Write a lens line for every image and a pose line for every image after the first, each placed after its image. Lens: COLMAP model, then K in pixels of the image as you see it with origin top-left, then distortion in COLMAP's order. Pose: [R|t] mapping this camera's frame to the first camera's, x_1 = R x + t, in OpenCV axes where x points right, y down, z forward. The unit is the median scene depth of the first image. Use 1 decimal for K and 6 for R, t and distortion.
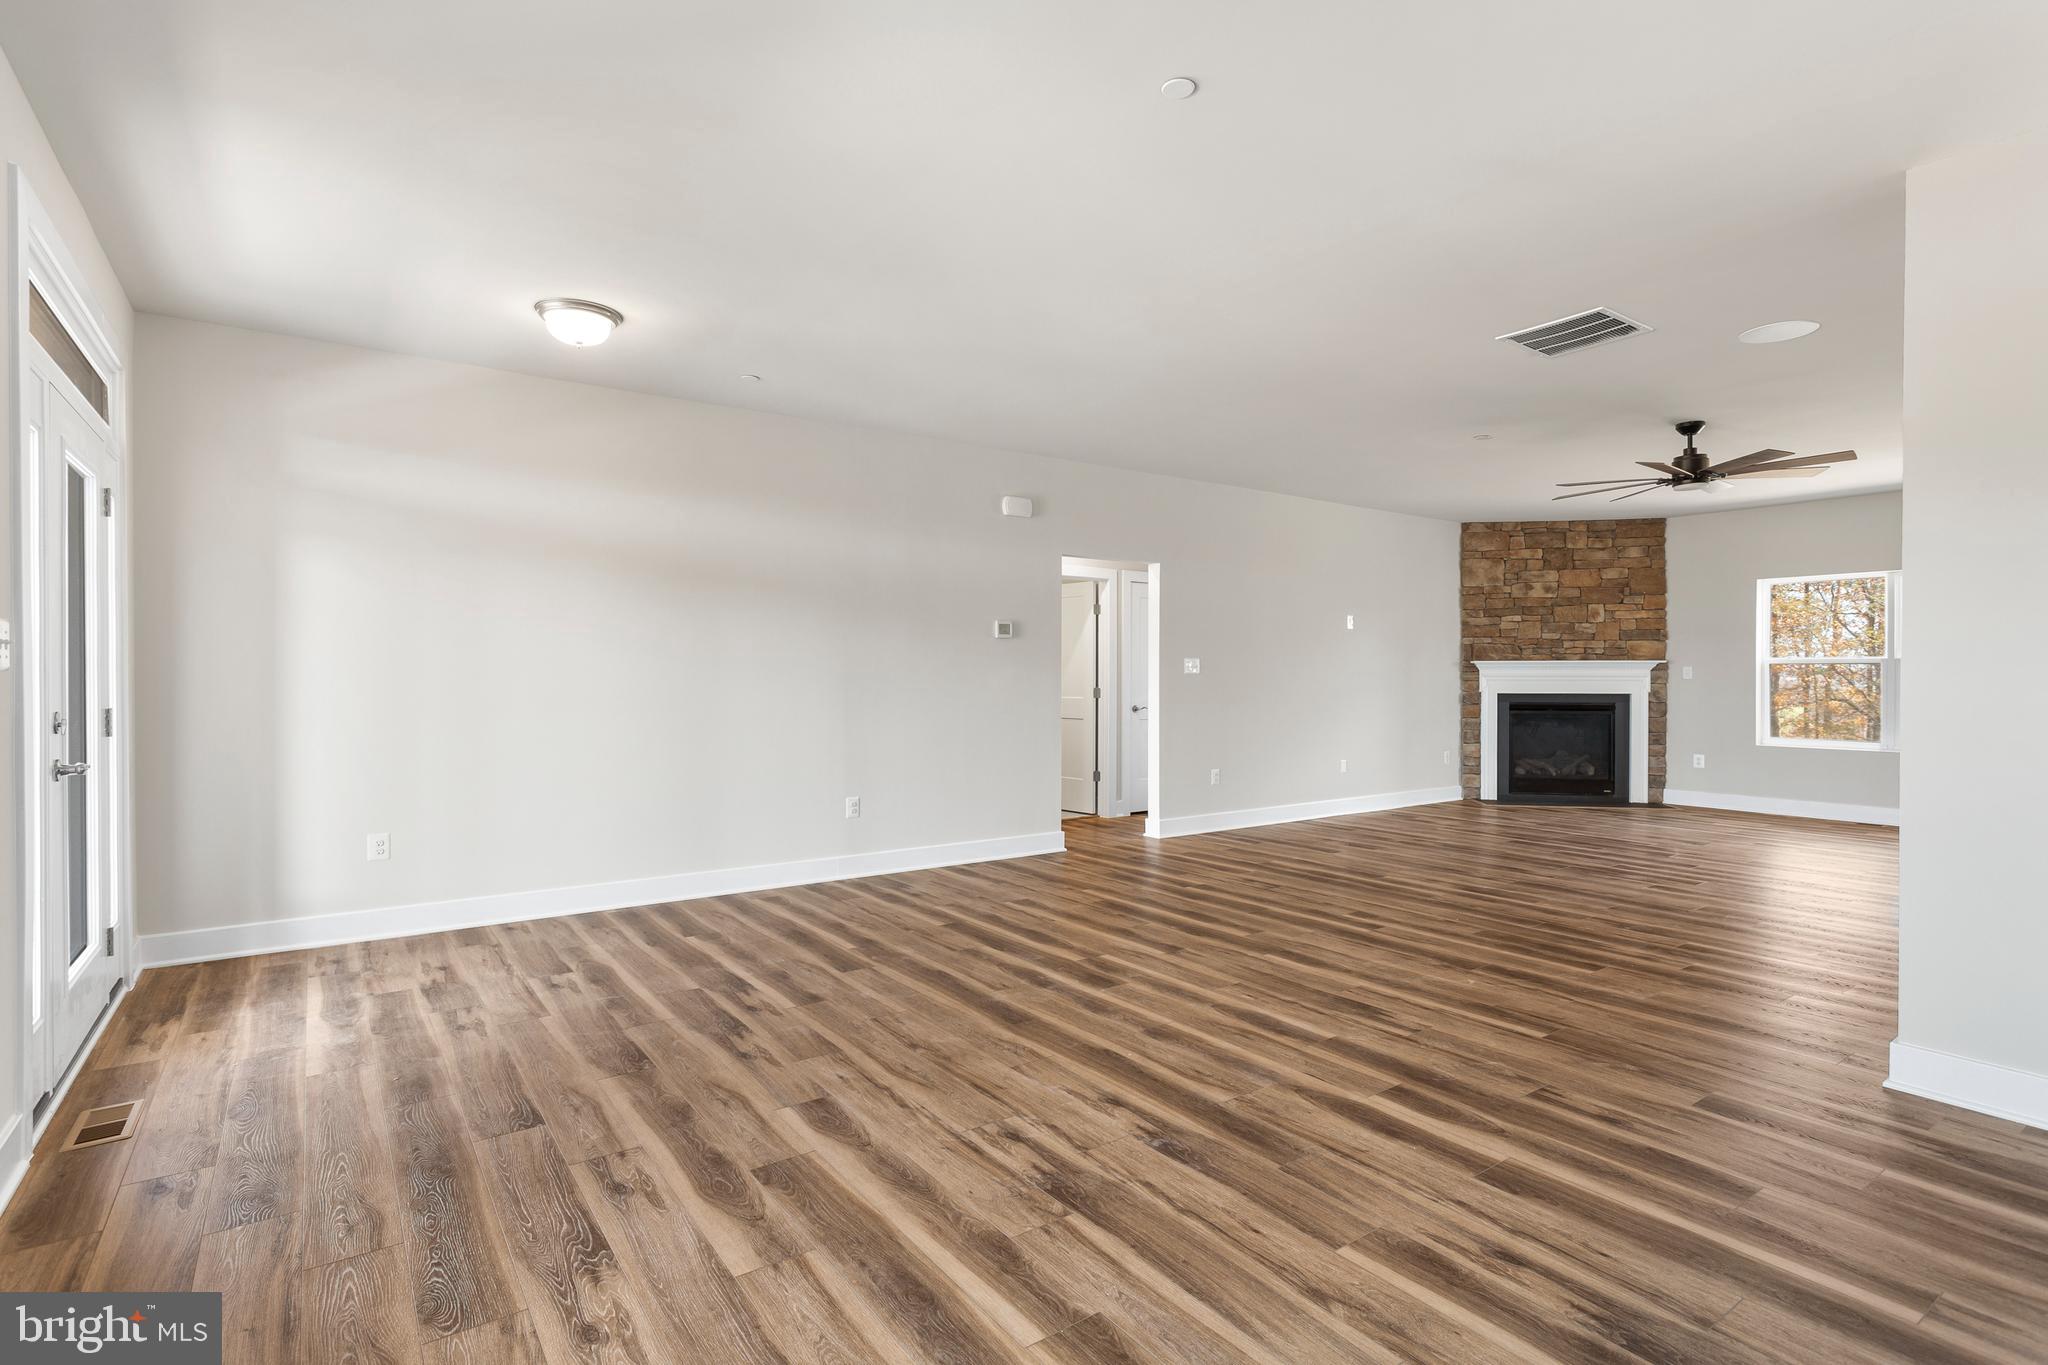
lens RADIAL K [[991.2, 0, 1012.9], [0, 991.2, 677.7], [0, 0, 1]] dist [0.000411, 0.001153]
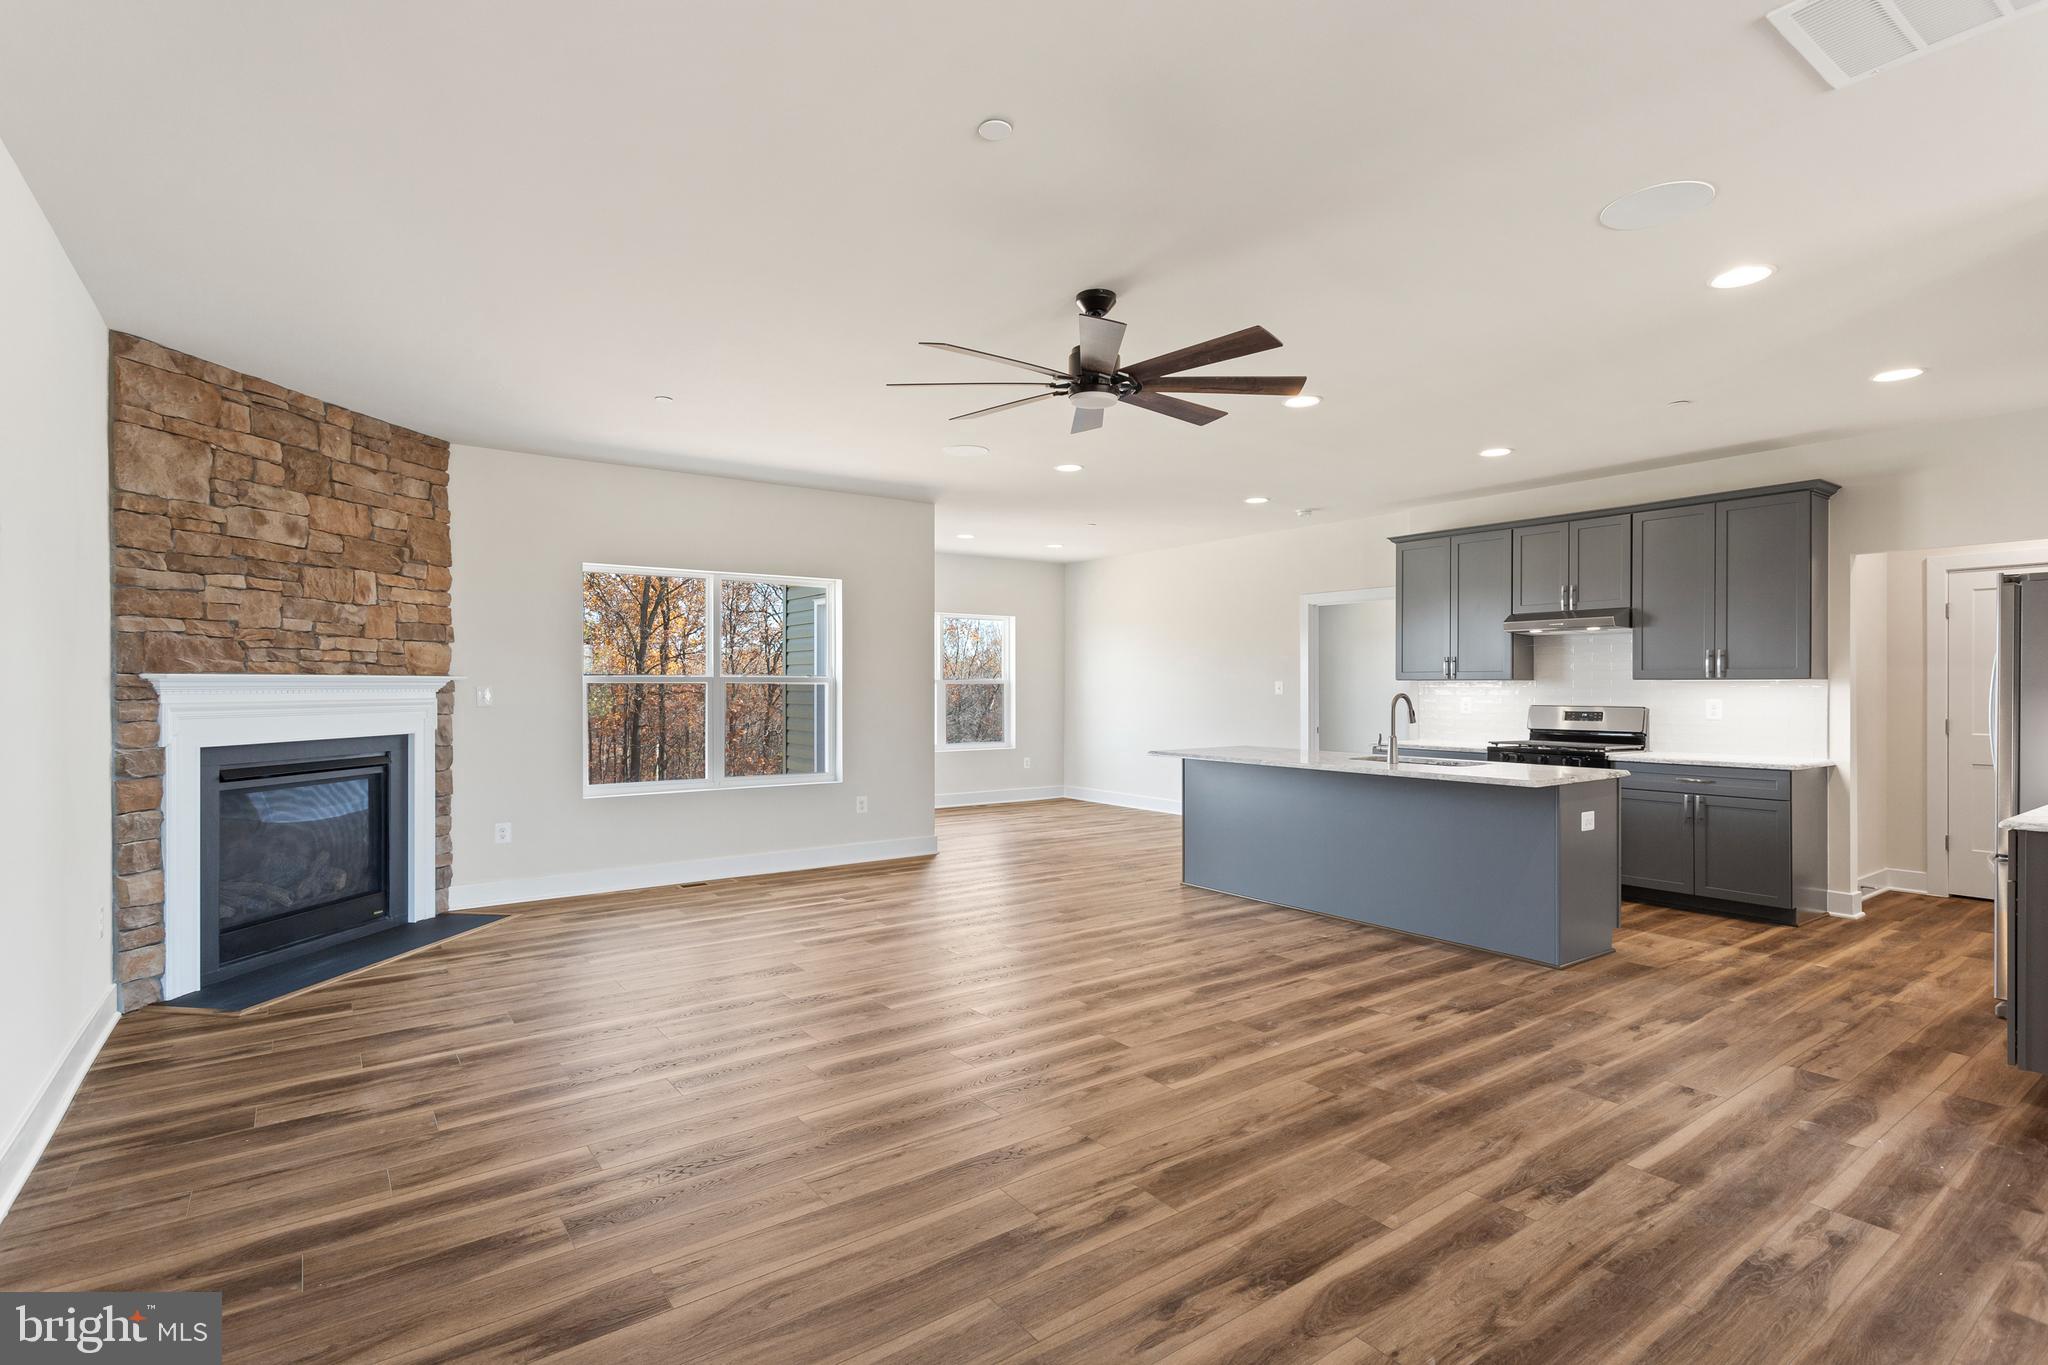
lens RADIAL K [[982.4, 0, 1020.0], [0, 982.4, 688.7], [0, 0, 1]] dist [0.008199, 0.000246]
pose [[-0.015213, -0.004326, 0.999875, 0.074654], [0.003681, 0.999984, 0.004383, -0.018022], [-0.999877, 0.003747, -0.015197, 1.060138]]
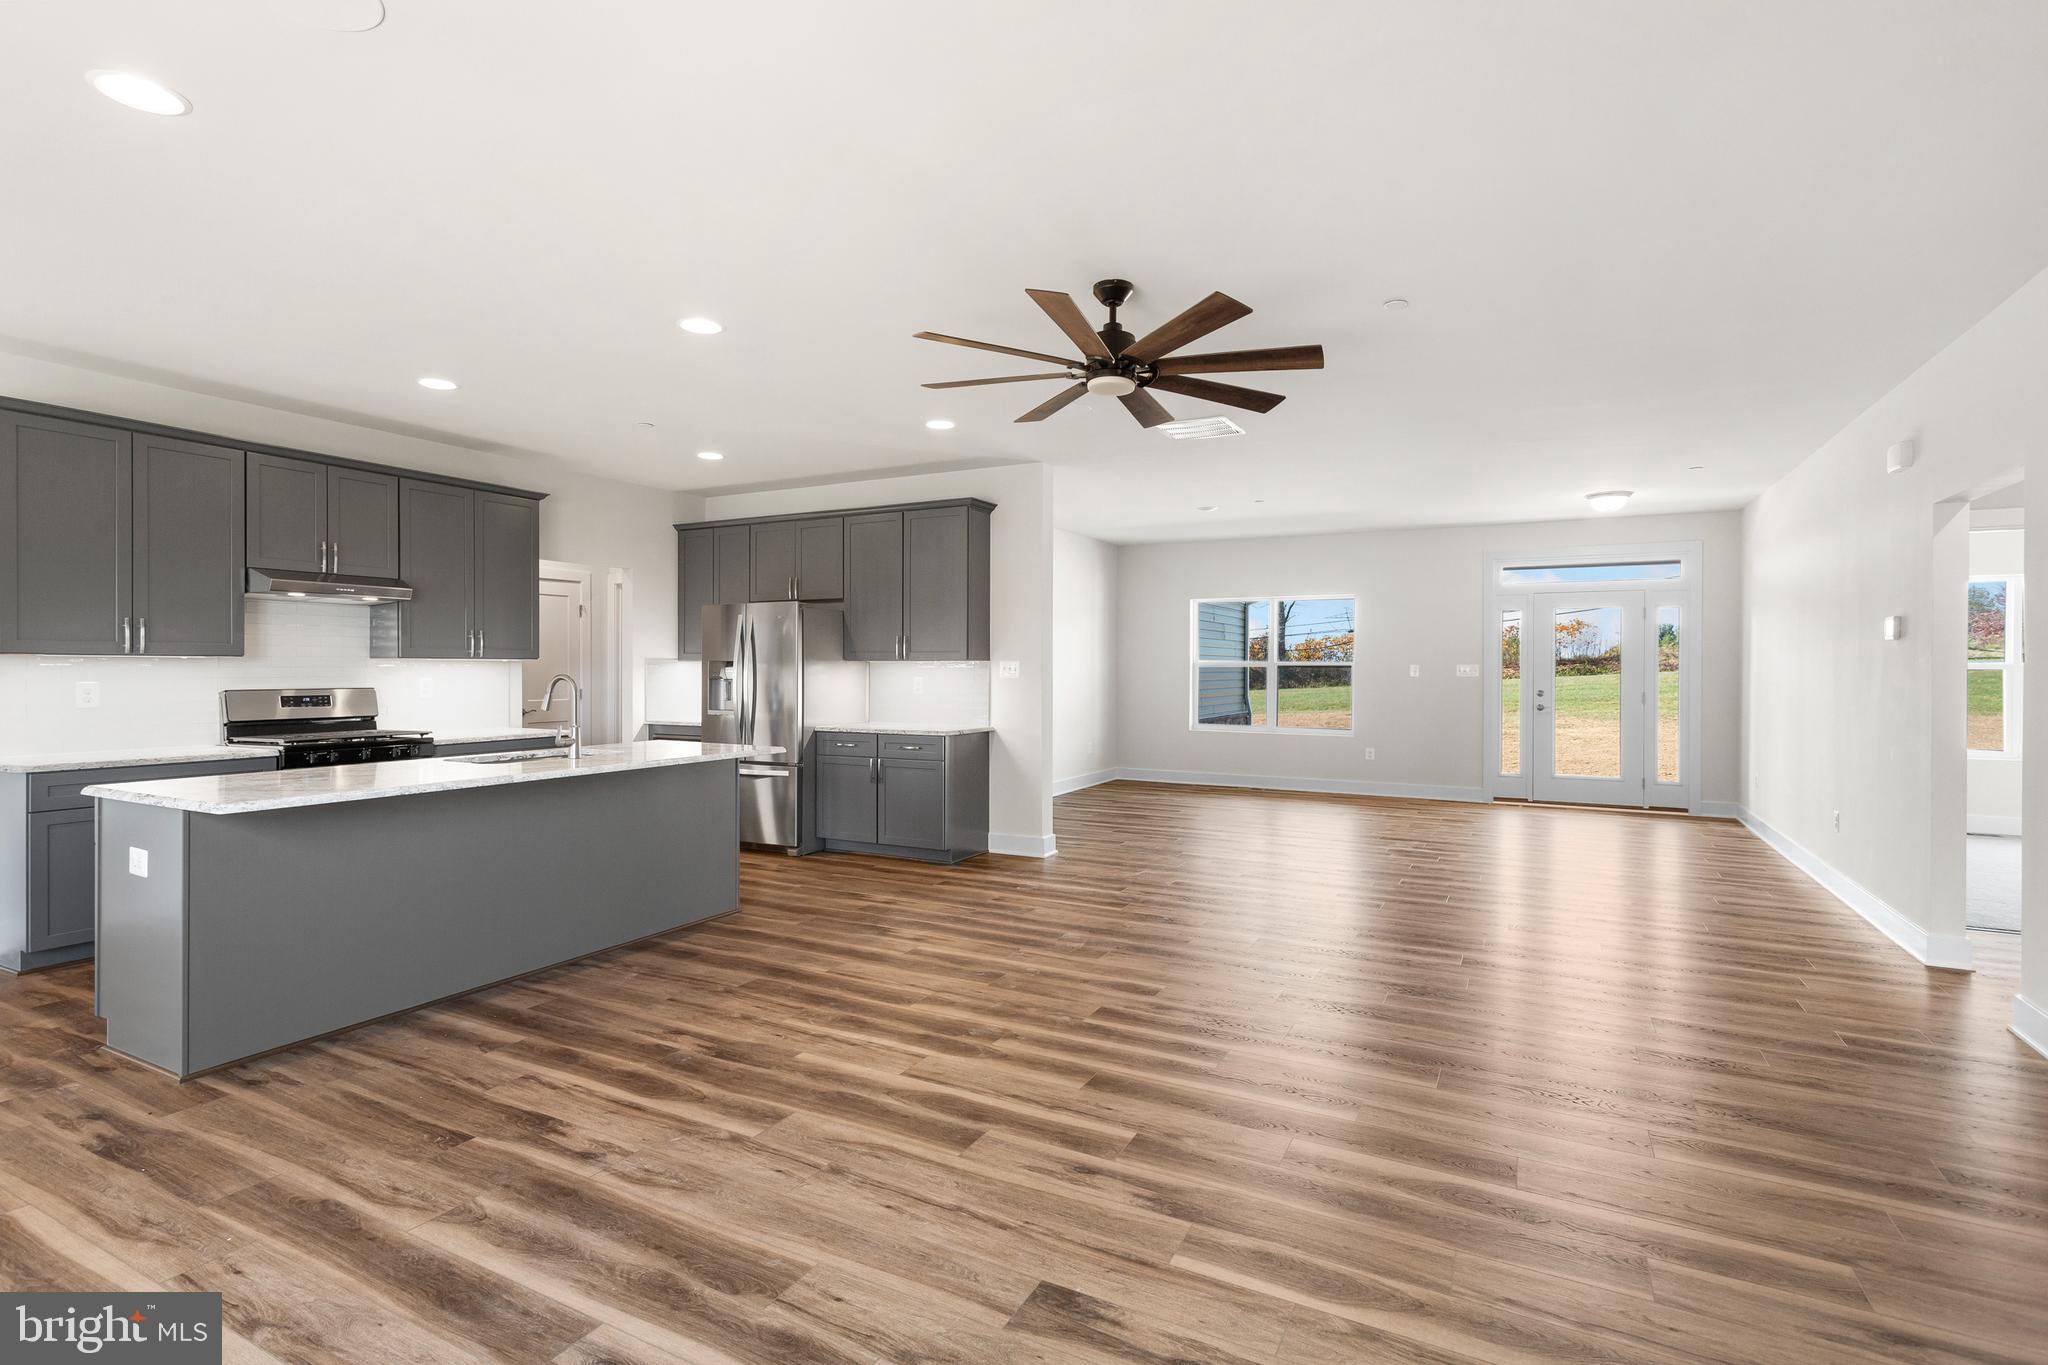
lens RADIAL K [[978.3, 0, 1021.2], [0, 978.3, 670.4], [0, 0, 1]] dist [0.004899, 0.001188]
pose [[-0.890854, -0.004477, -0.454268, 1.016880], [-0.007792, 0.999955, 0.005427, -0.018179], [0.454223, 0.008374, -0.890849, 1.529753]]
